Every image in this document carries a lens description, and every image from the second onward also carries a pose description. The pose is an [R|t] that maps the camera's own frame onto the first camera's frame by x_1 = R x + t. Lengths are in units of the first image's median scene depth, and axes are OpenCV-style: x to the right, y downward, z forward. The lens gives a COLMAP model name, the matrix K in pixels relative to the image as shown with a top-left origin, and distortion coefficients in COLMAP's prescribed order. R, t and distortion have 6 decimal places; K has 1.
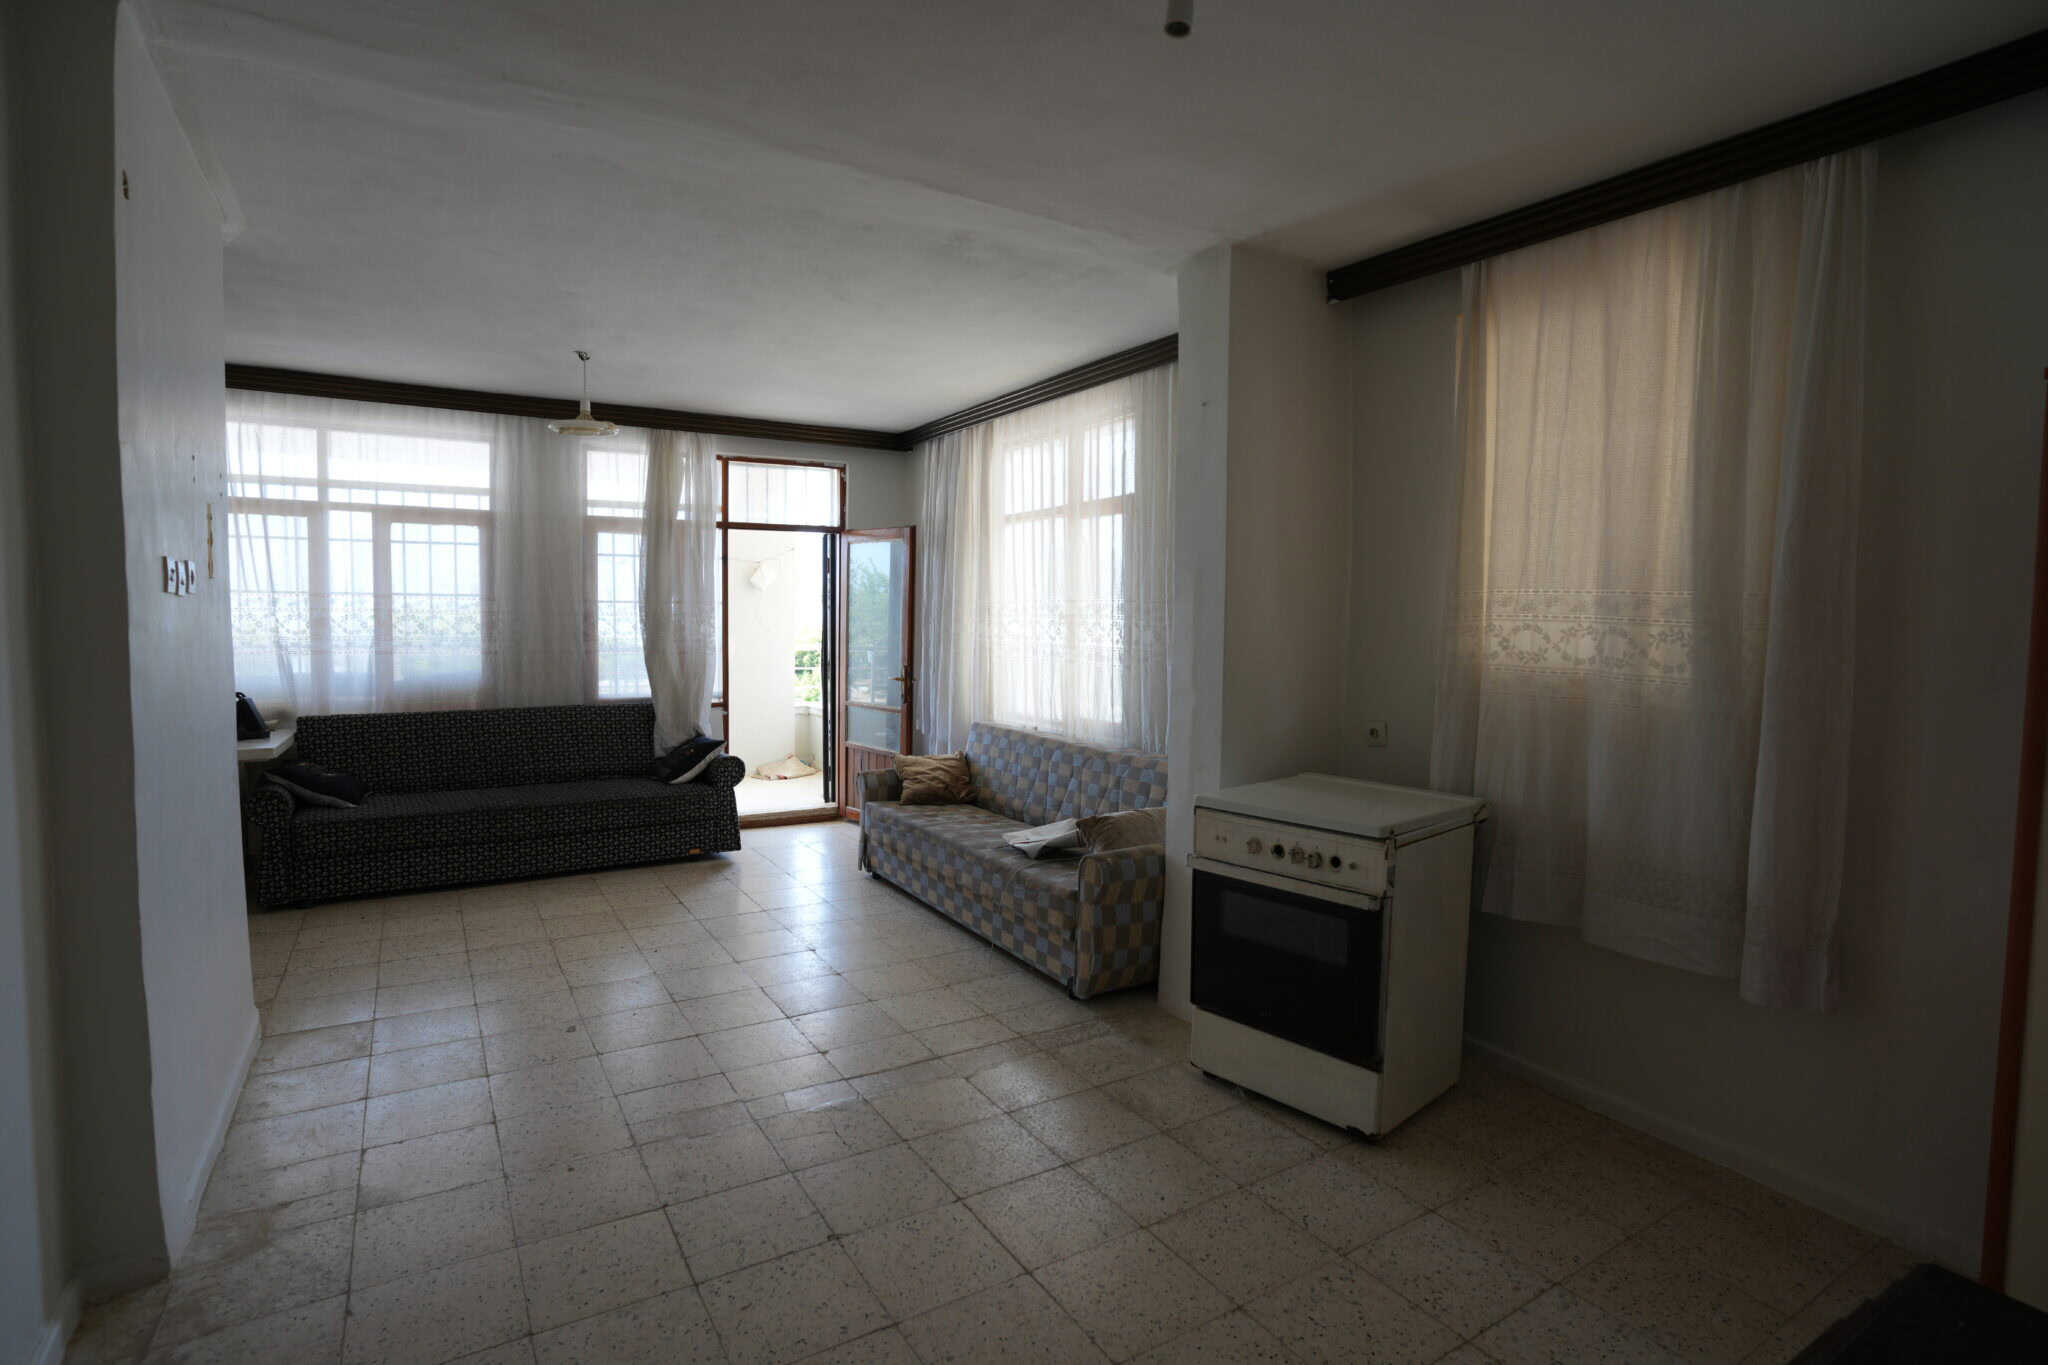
lens RADIAL K [[998.8, 0, 1024.0], [0, 998.8, 682.5], [0, 0, 1]] dist [-0.075665, 0.034479]
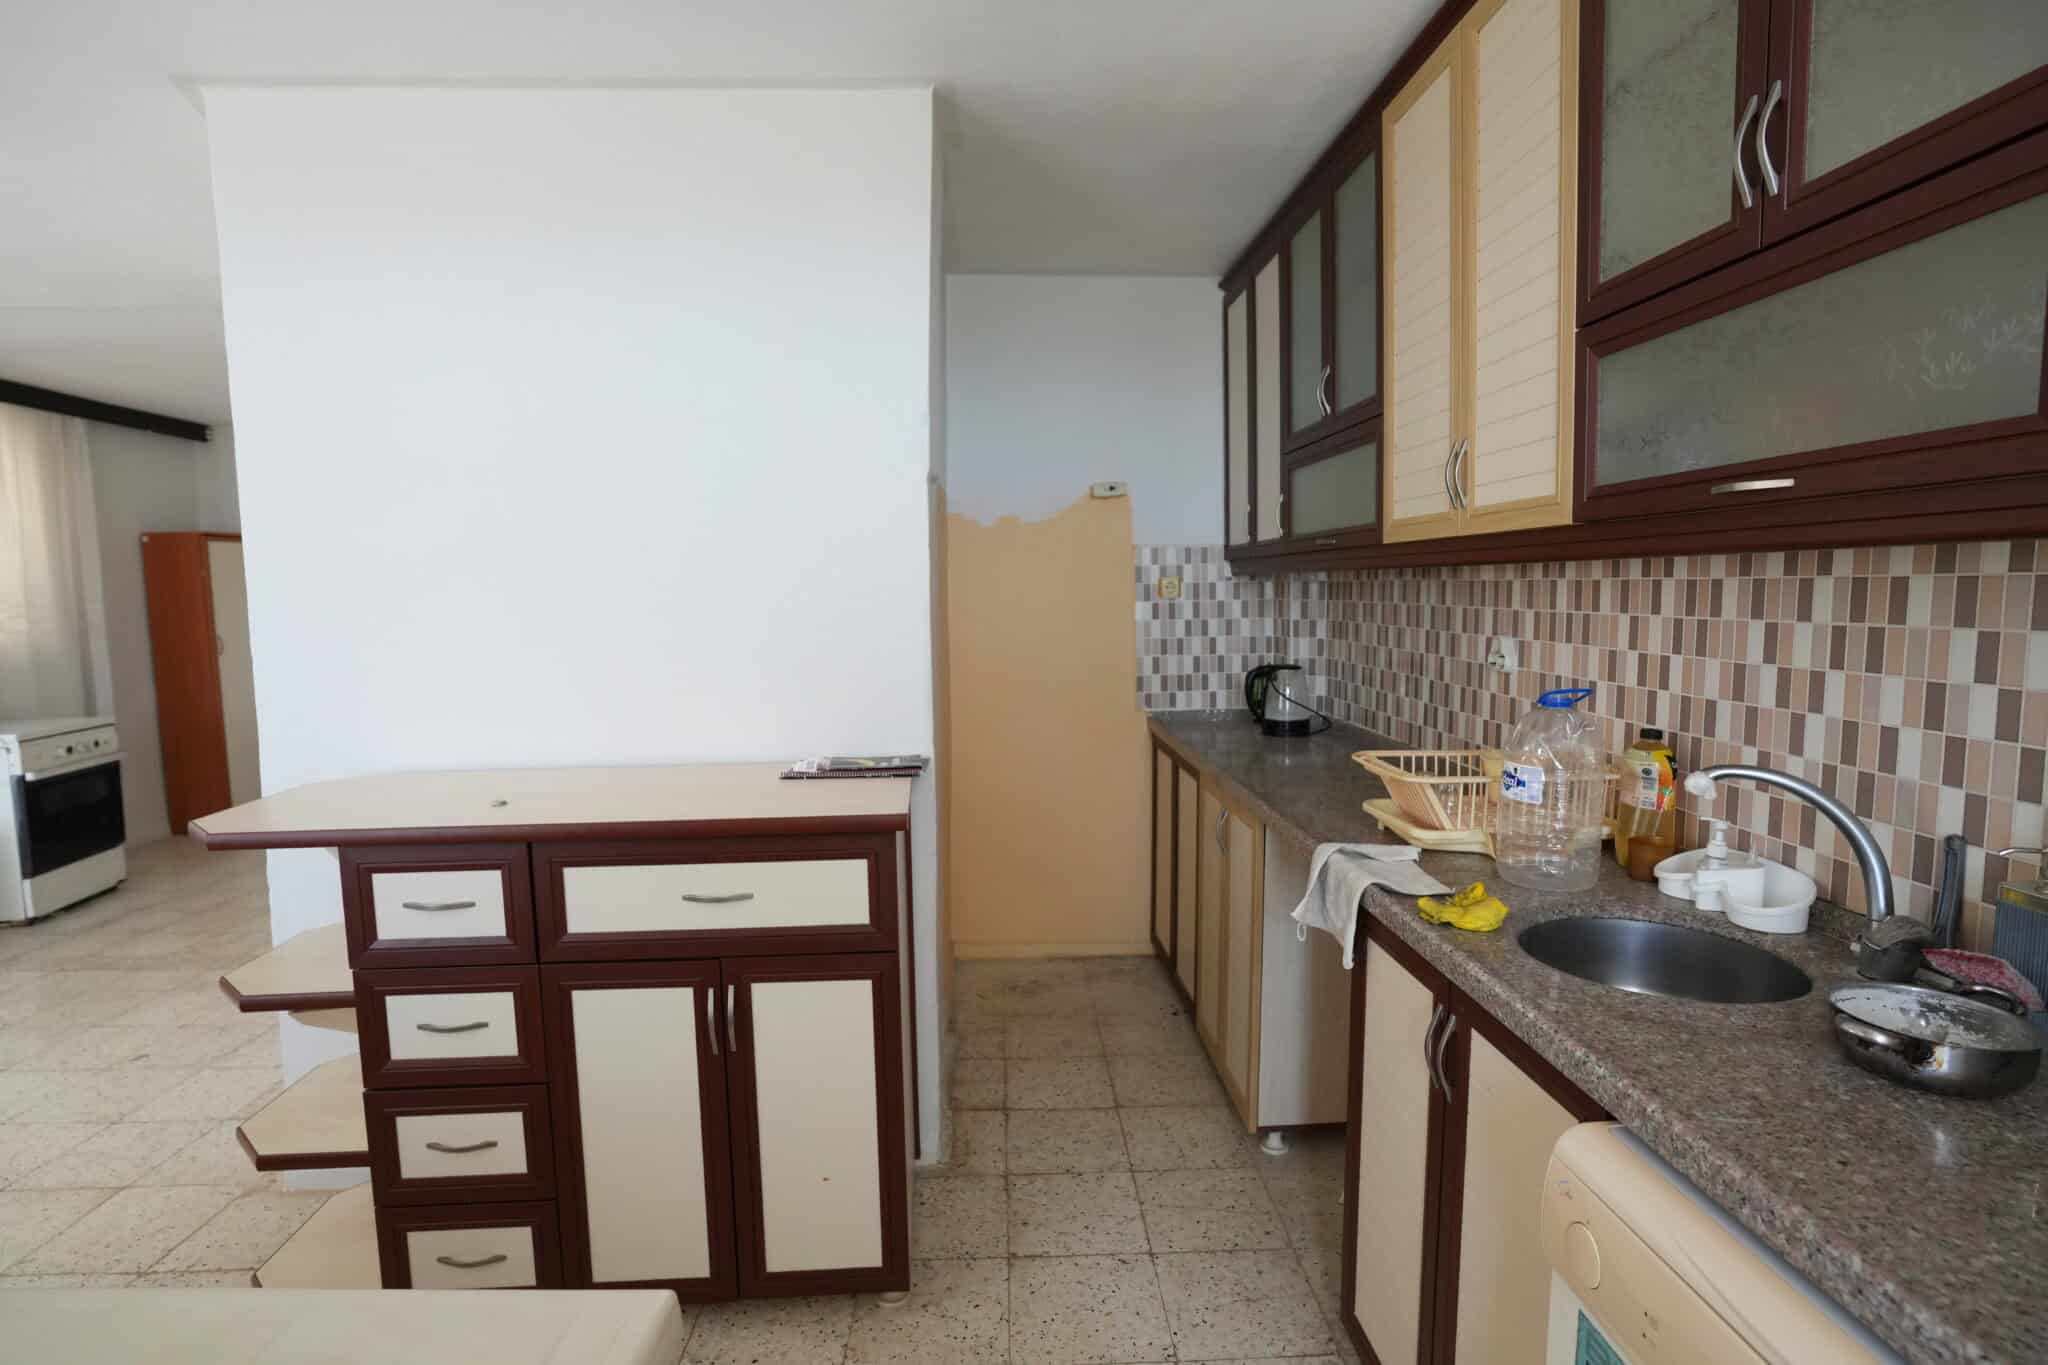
lens RADIAL K [[998.8, 0, 1024.0], [0, 998.8, 682.5], [0, 0, 1]] dist [-0.075665, 0.034479]
pose [[-0.862526, -0.053082, 0.503221, -1.522299], [0.033763, 0.986229, 0.161901, -0.119988], [-0.504886, 0.156634, -0.848856, 1.188864]]
